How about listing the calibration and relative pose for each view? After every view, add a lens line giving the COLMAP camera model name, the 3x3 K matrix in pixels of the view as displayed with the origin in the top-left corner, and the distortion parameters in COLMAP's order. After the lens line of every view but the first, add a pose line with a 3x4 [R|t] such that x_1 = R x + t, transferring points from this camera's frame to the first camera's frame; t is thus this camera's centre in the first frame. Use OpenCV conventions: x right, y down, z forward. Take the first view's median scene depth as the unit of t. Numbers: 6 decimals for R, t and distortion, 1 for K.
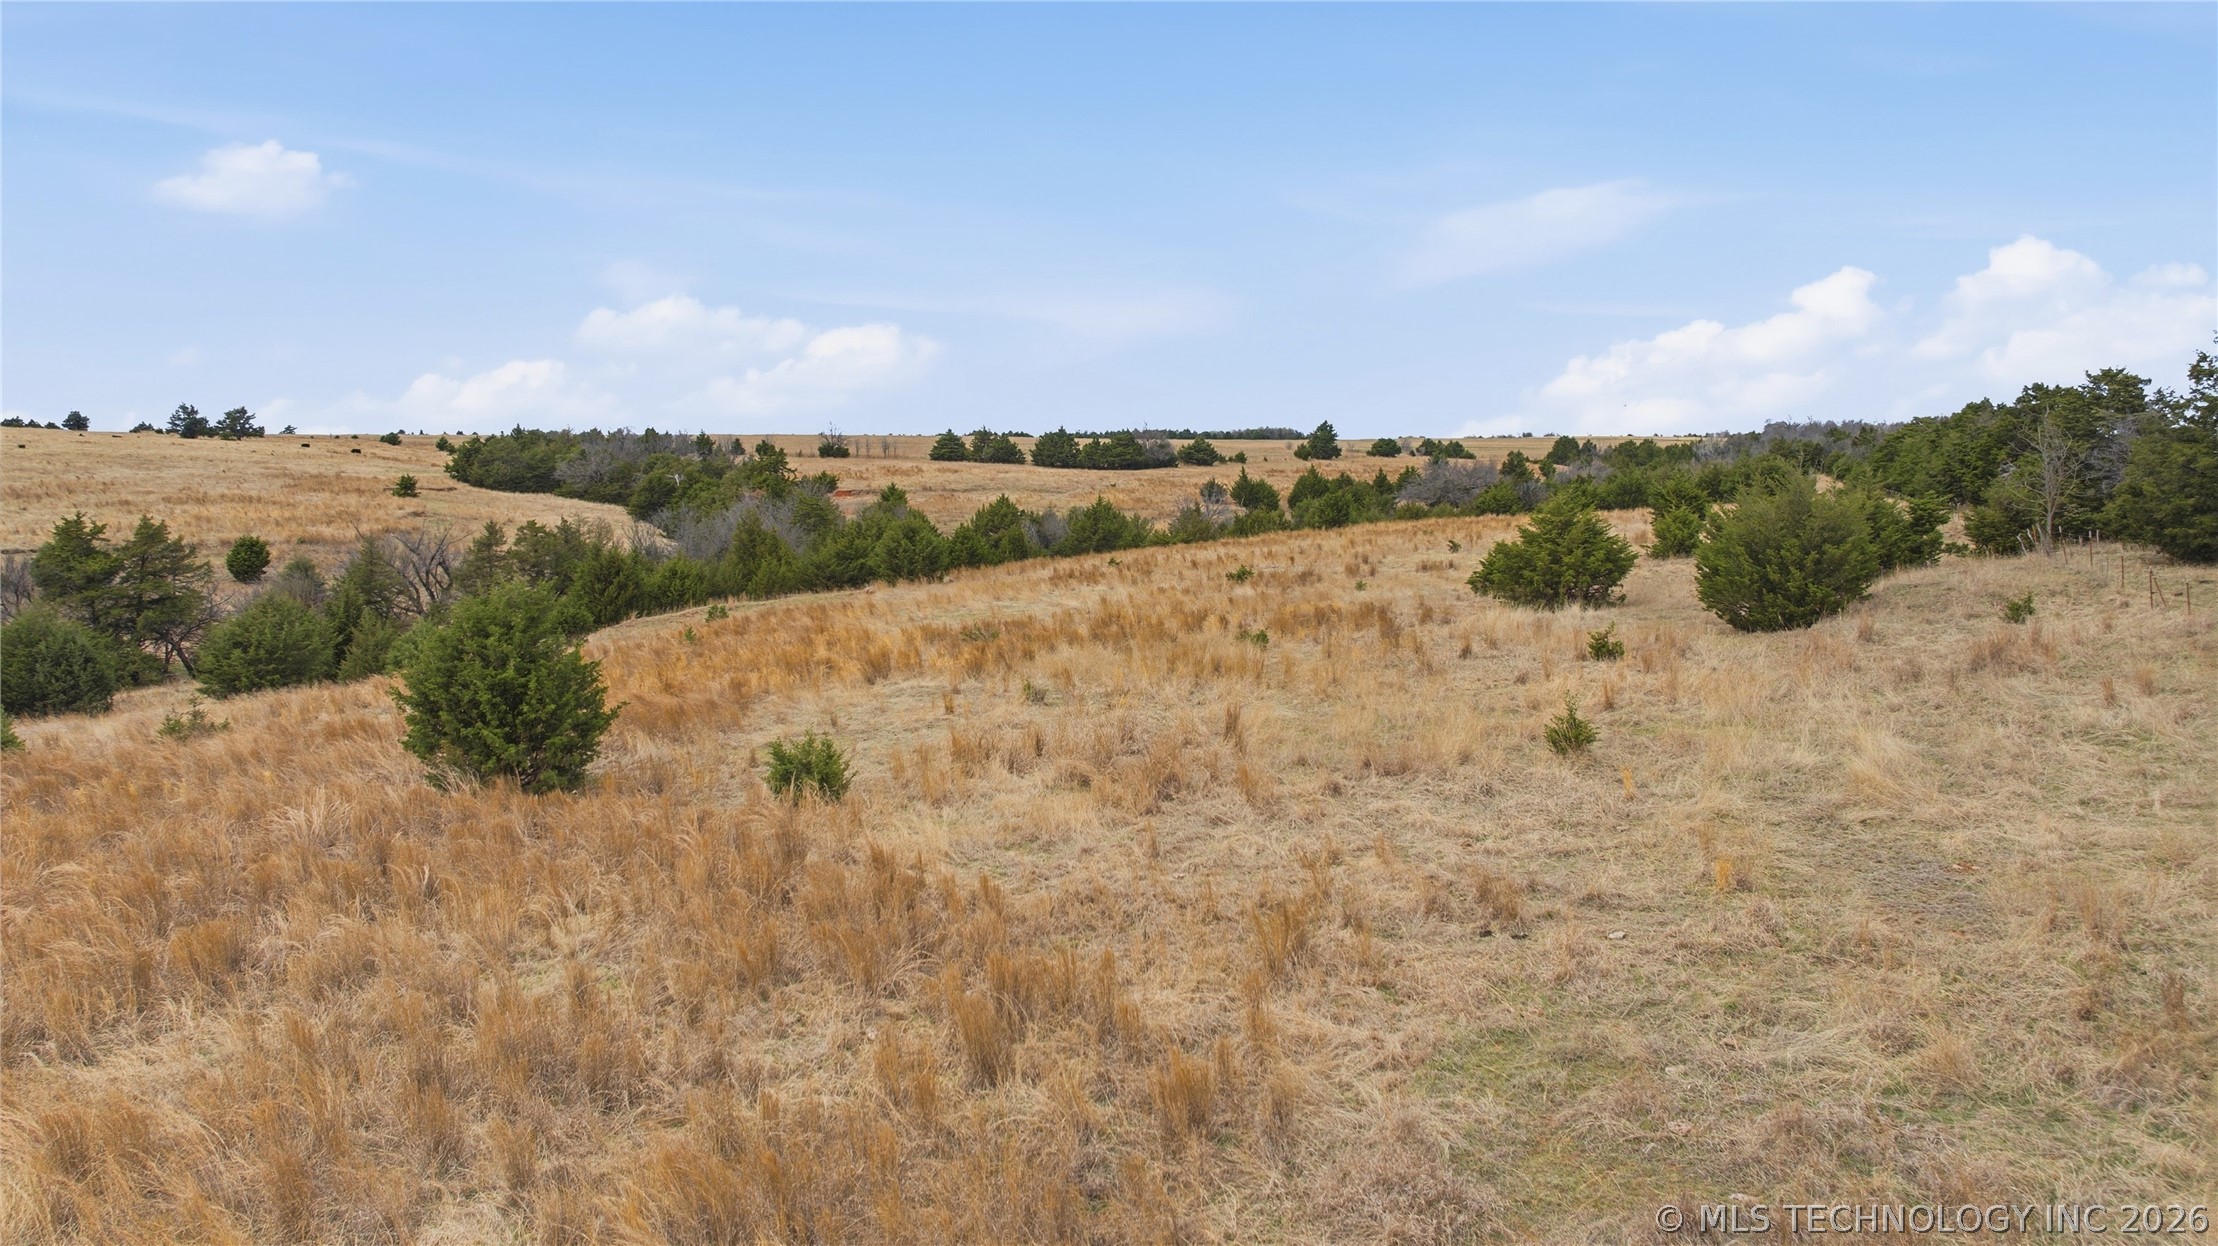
lens RADIAL K [[1569.3, 0, 1113.5], [0, 1569.3, 626.4], [0, 0, 1]] dist [-0.021042, 0.012227]
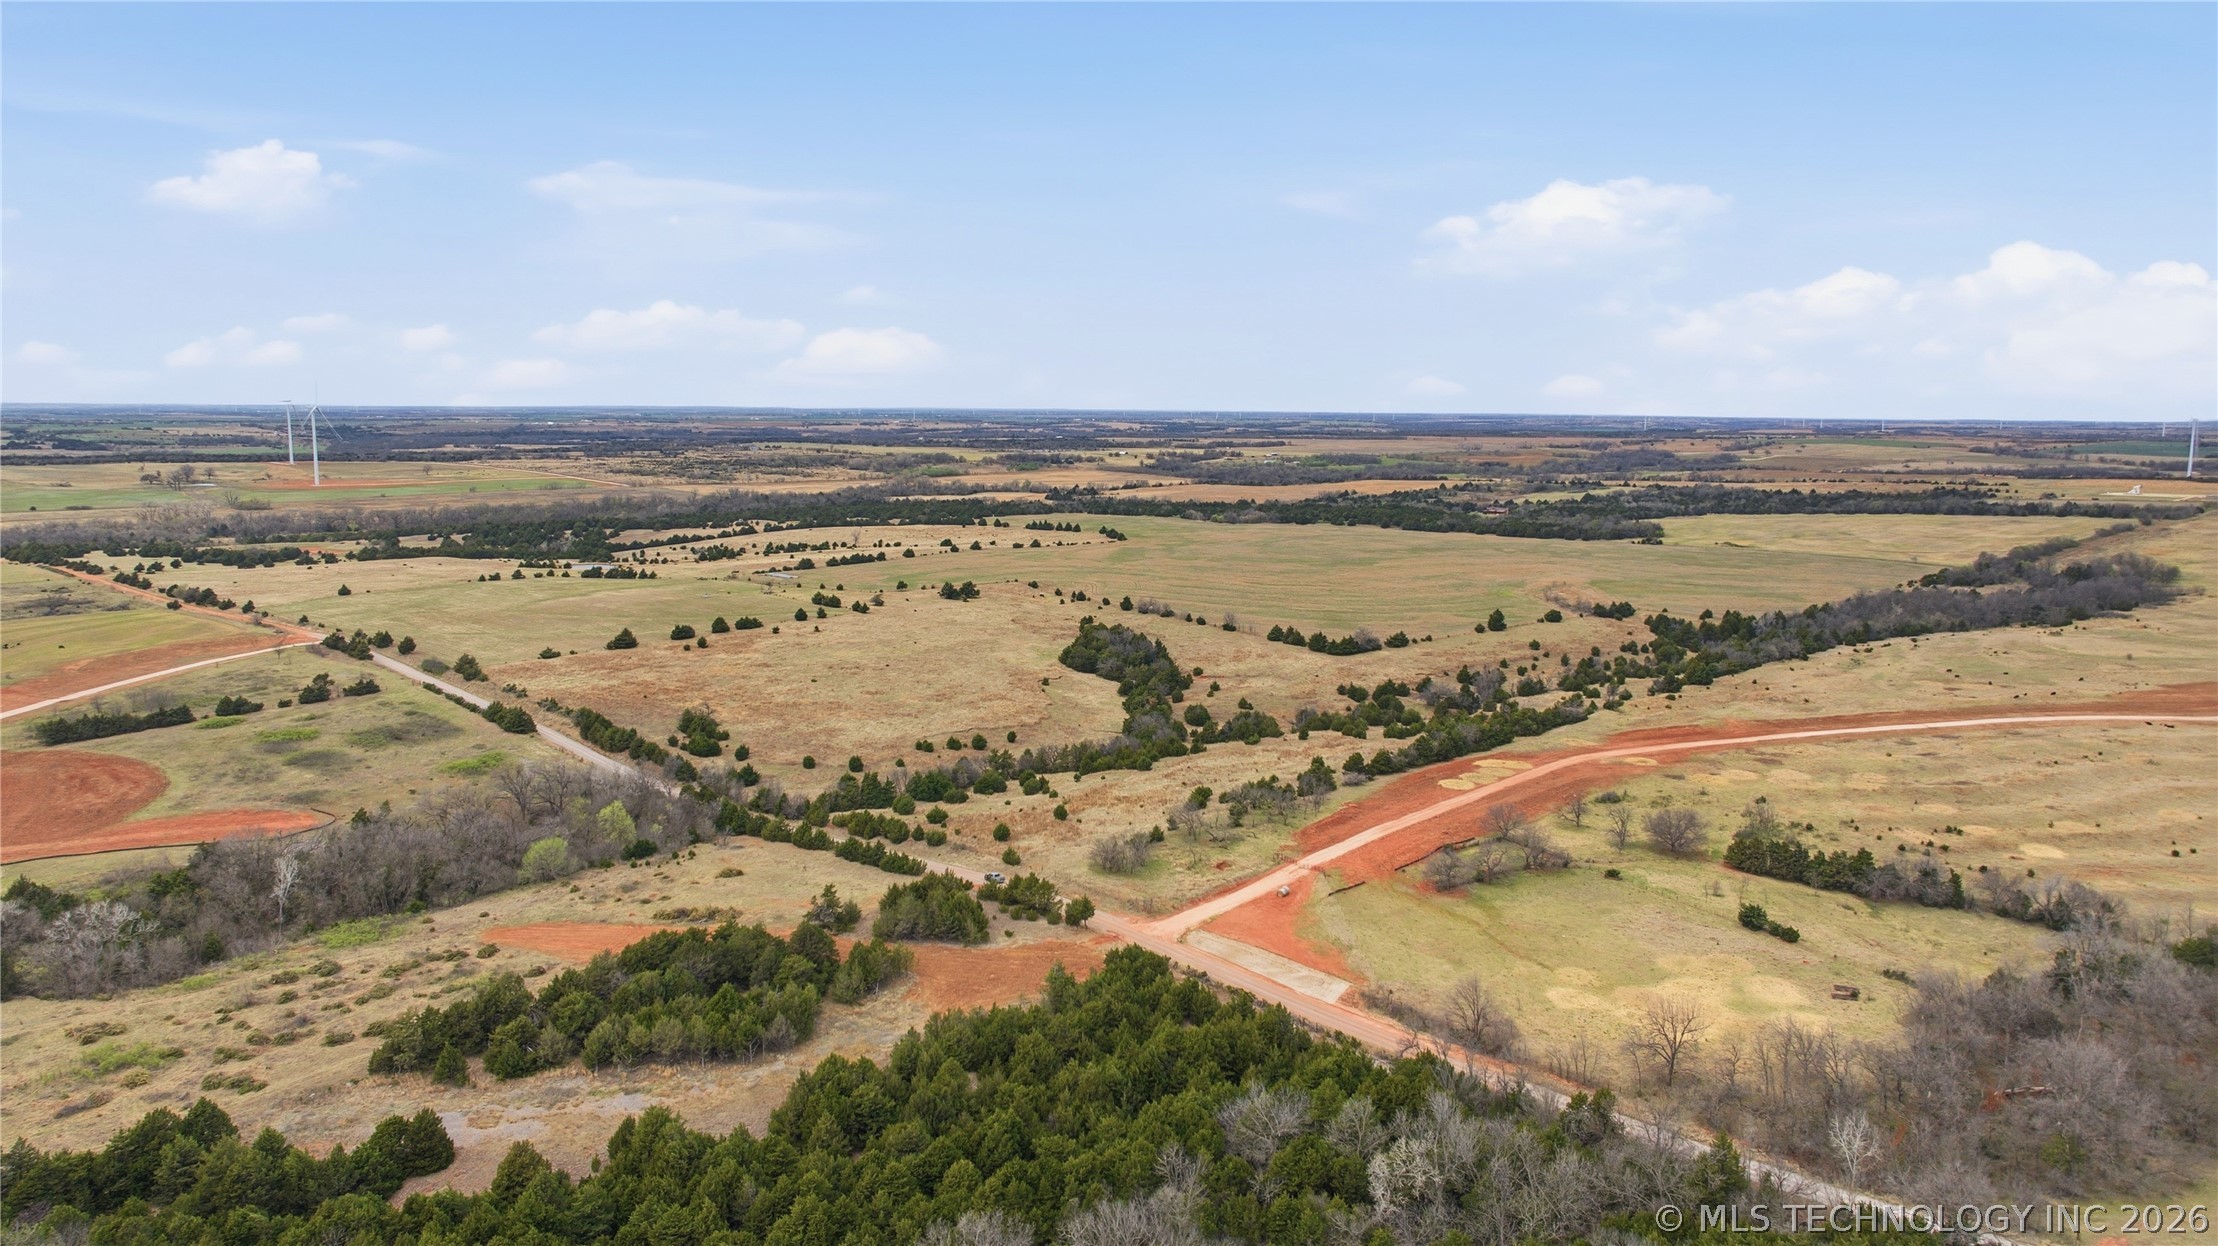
lens RADIAL K [[1569.3, 0, 1109.9], [0, 1569.3, 629.2], [0, 0, 1]] dist [-0.021042, 0.012227]
pose [[0.931933, 0.053049, -0.358728, 0.615007], [-0.041047, 0.998316, 0.040997, -0.270478], [0.360299, -0.023482, 0.932541, -1.469991]]
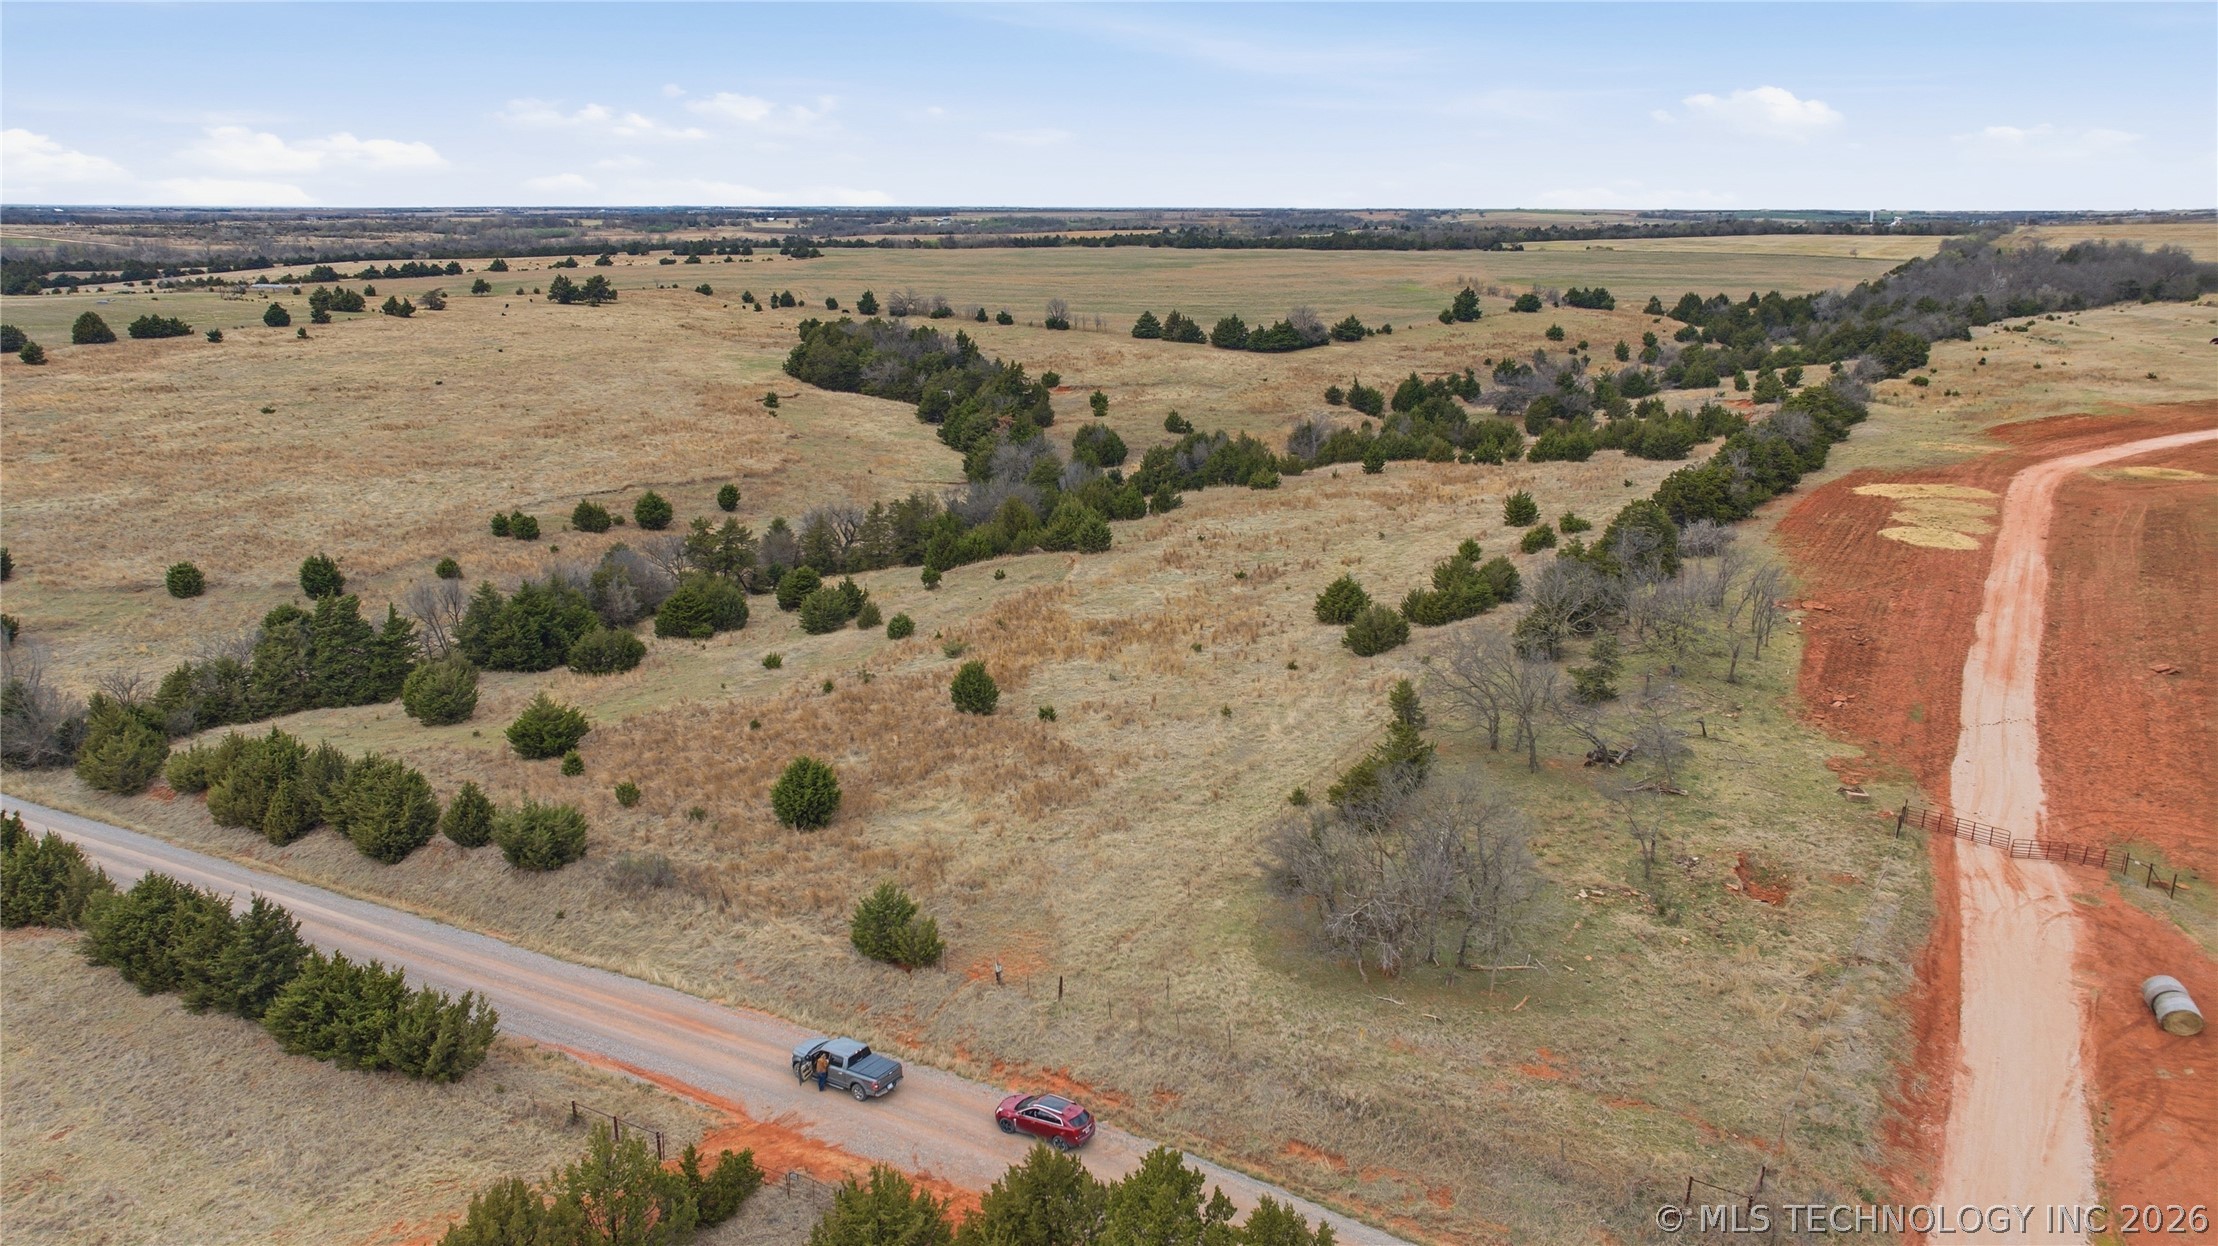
lens RADIAL K [[1569.3, 0, 1106.6], [0, 1569.3, 614.7], [0, 0, 1]] dist [-0.021042, 0.012227]
pose [[0.989324, 0.033329, -0.141870, 0.067728], [-0.012071, 0.988893, 0.148140, -0.096901], [0.145231, -0.144846, 0.978738, -0.375461]]
